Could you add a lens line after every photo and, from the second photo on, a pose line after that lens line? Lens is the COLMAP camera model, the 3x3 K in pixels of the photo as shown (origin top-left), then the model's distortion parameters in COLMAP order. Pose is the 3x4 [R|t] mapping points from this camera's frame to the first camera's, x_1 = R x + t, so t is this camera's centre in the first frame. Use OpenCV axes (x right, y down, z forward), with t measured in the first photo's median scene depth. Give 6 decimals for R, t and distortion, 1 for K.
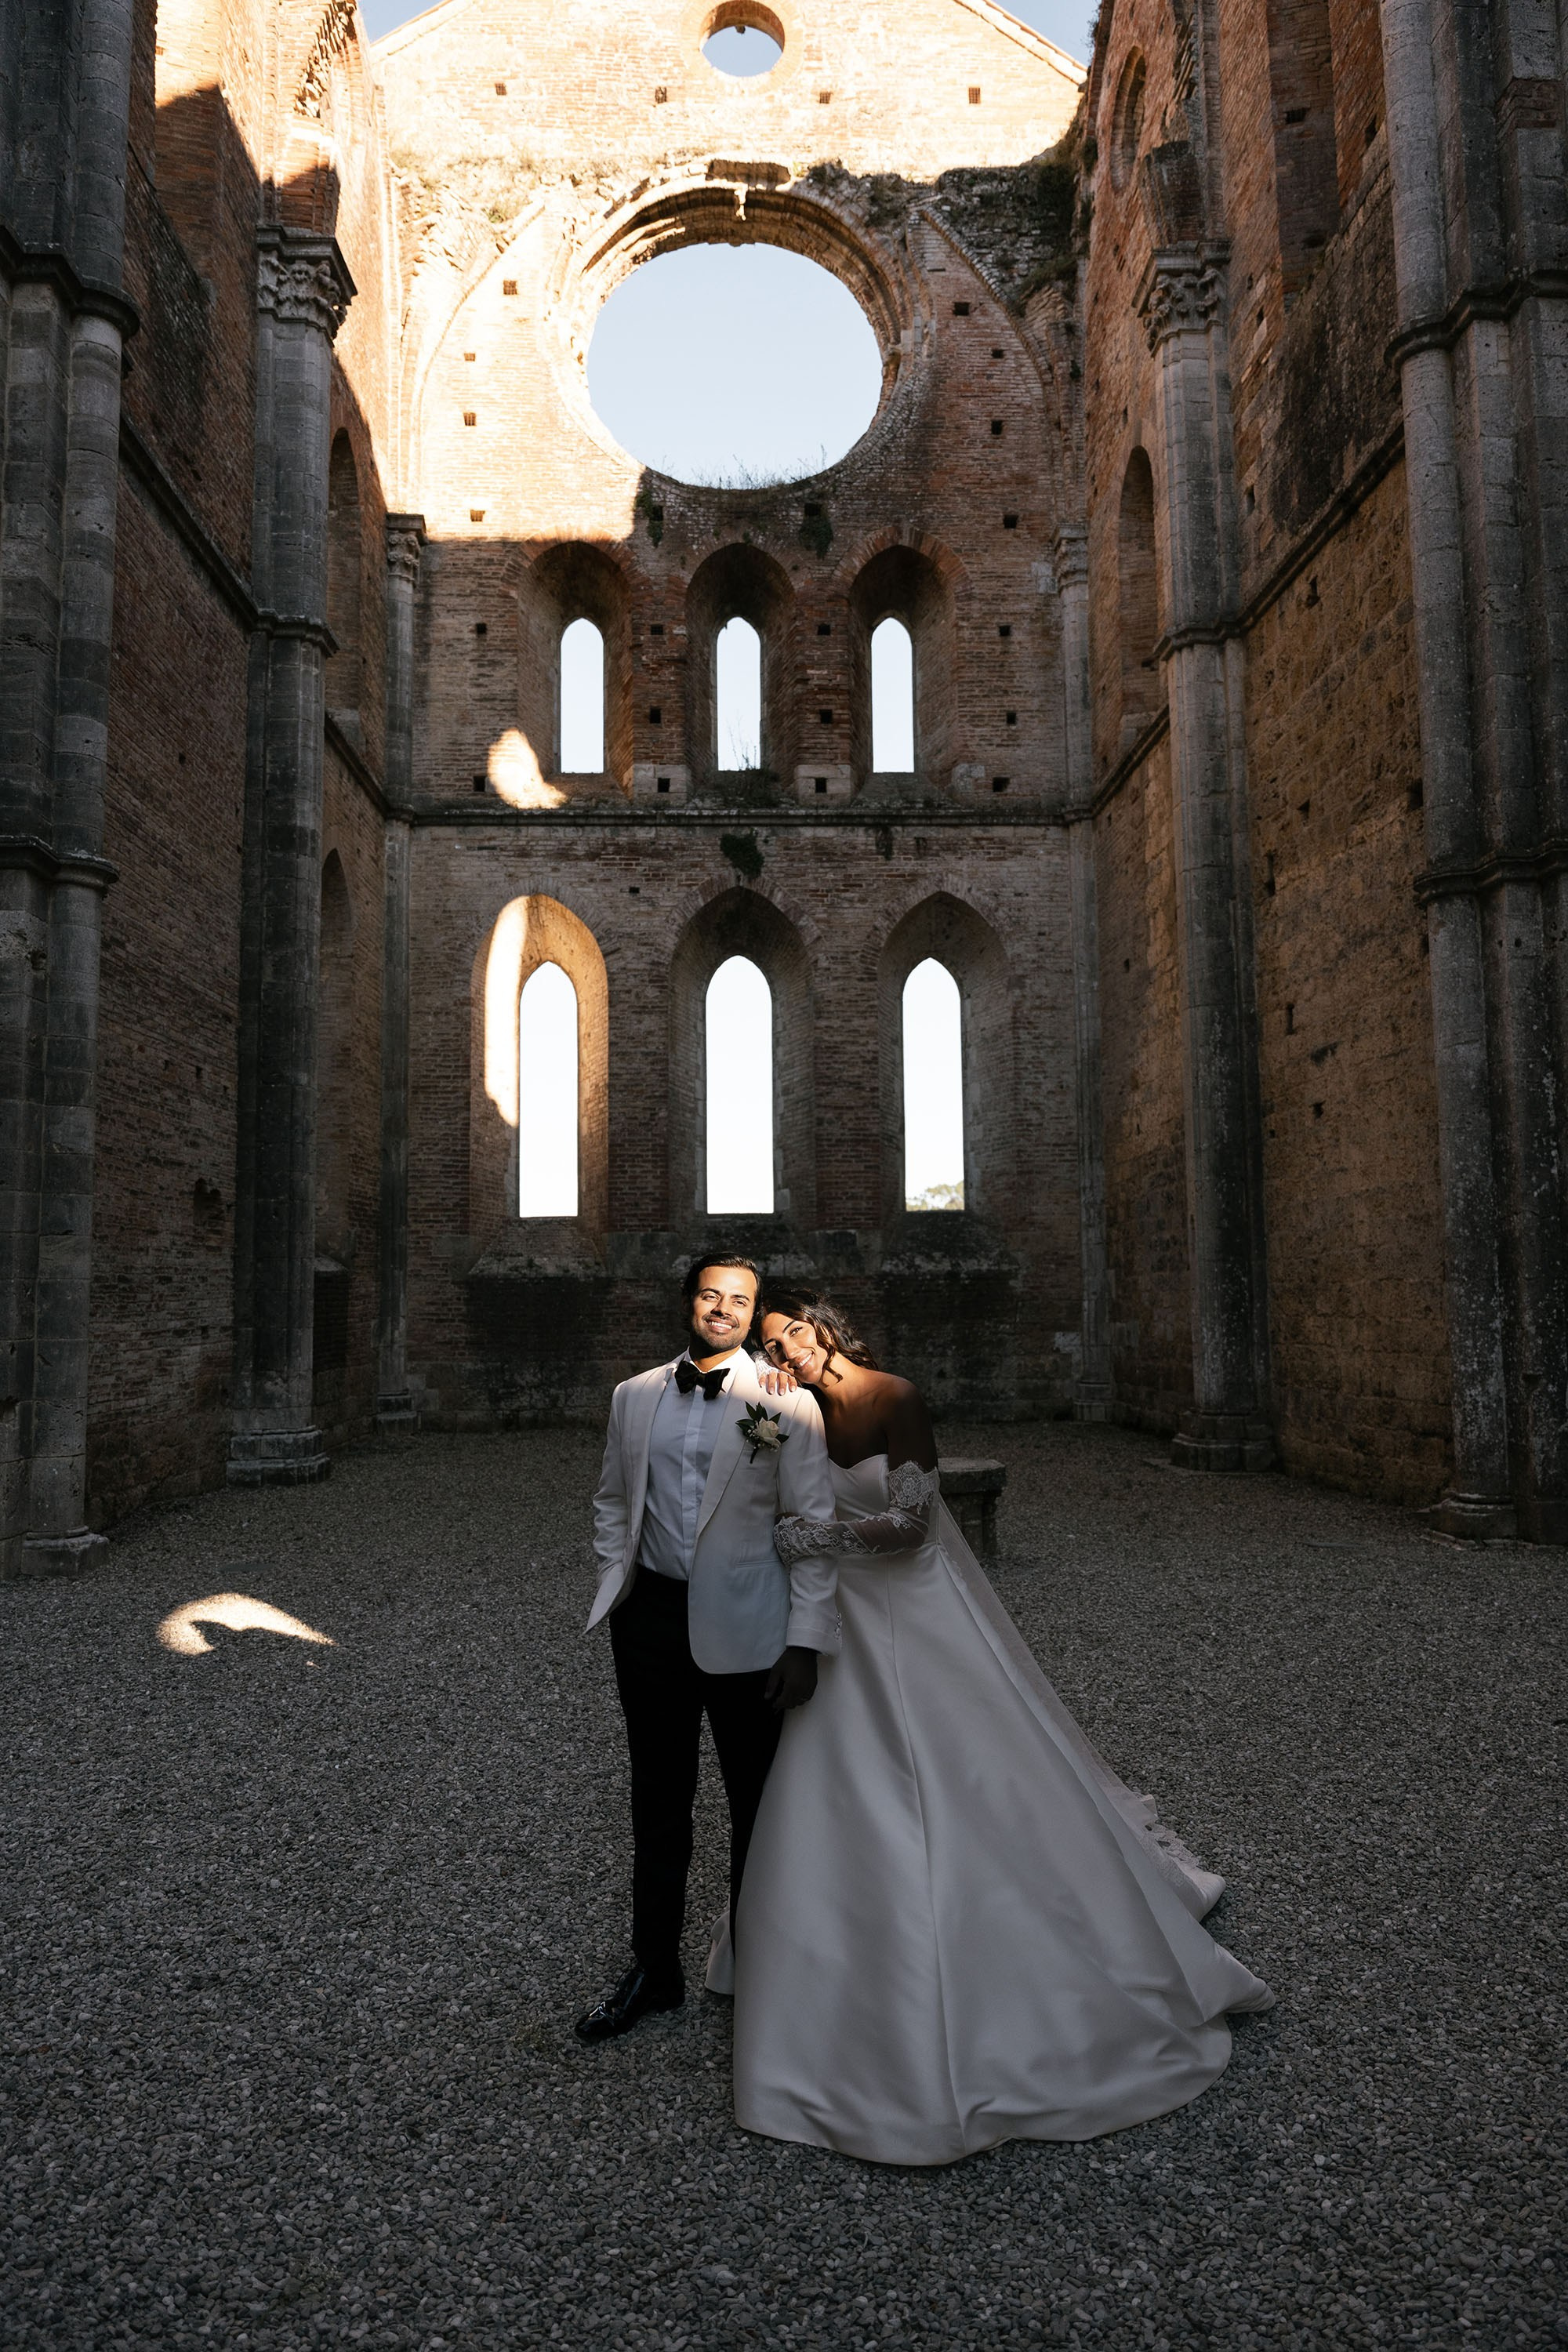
lens RADIAL K [[1683.2, 0, 784.0], [0, 1683.2, 1176.0], [0, 0, 1]] dist [0.003187, -0.009673]
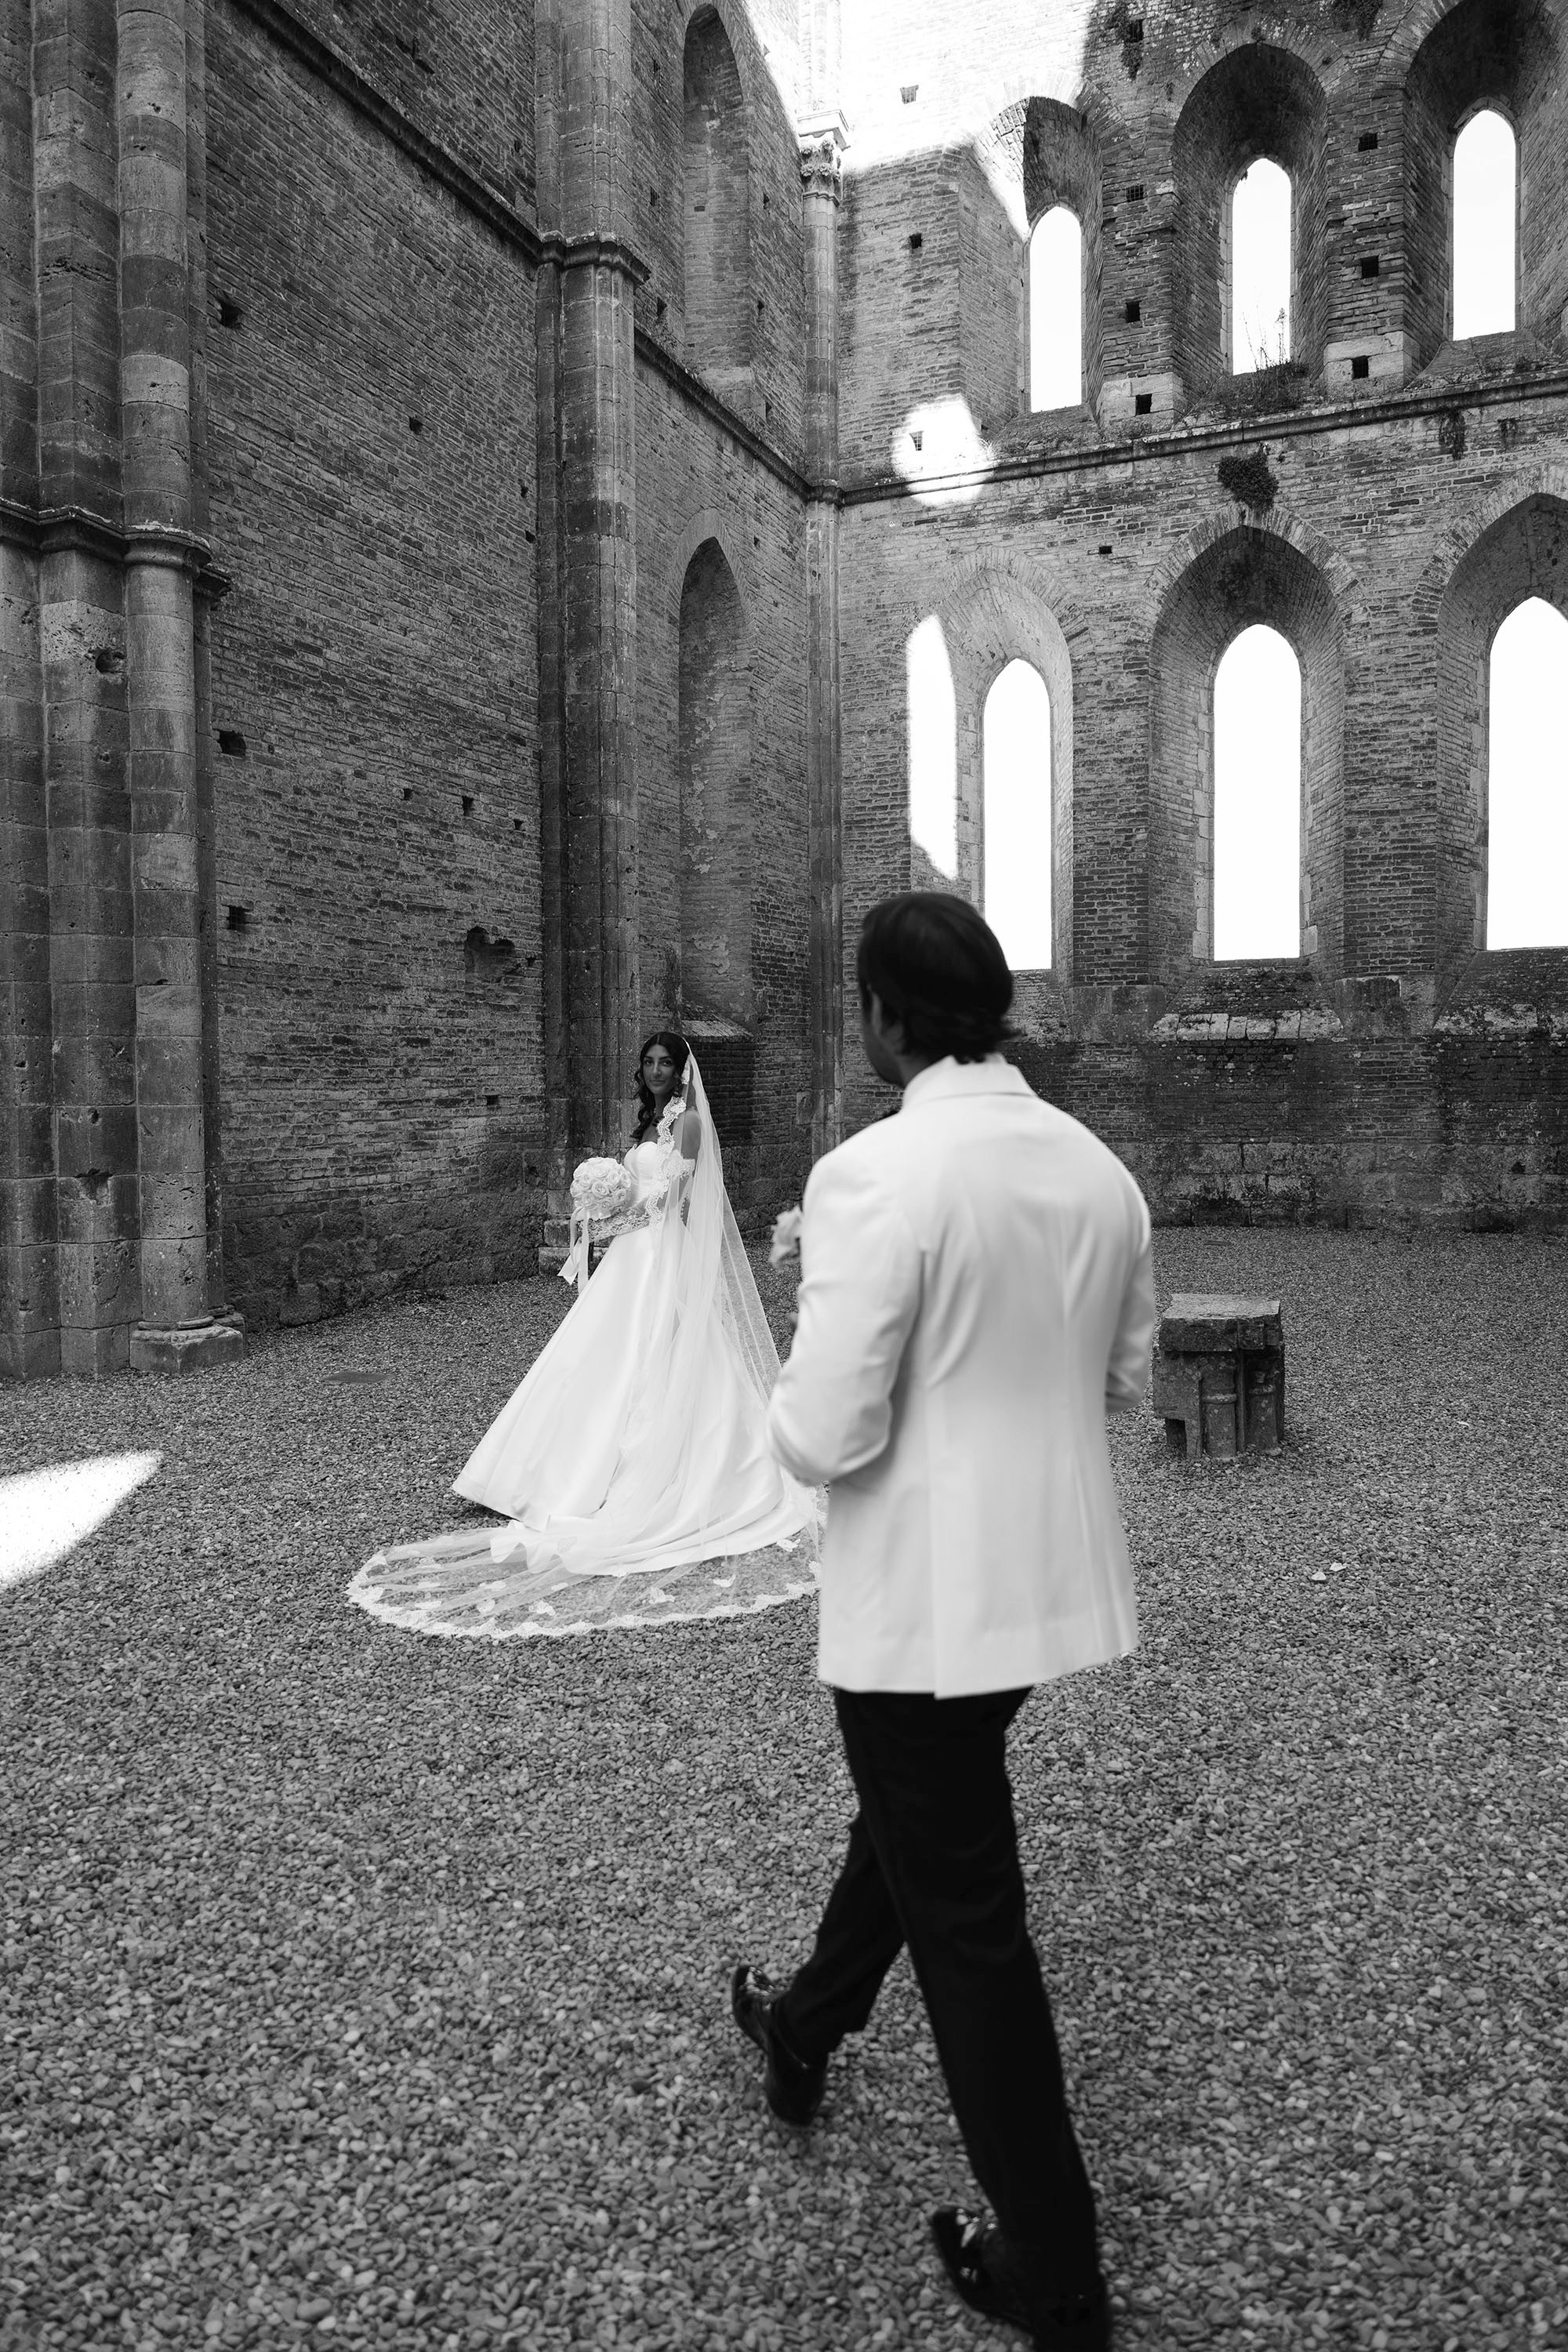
lens RADIAL K [[1683.2, 0, 784.0], [0, 1683.2, 1176.0], [0, 0, 1]] dist [0.003187, -0.009673]
pose [[0.896031, 0.024633, -0.443308, 0.133614], [0.032615, 0.992110, 0.121052, 0.020786], [0.442792, -0.122925, 0.888158, 0.198437]]
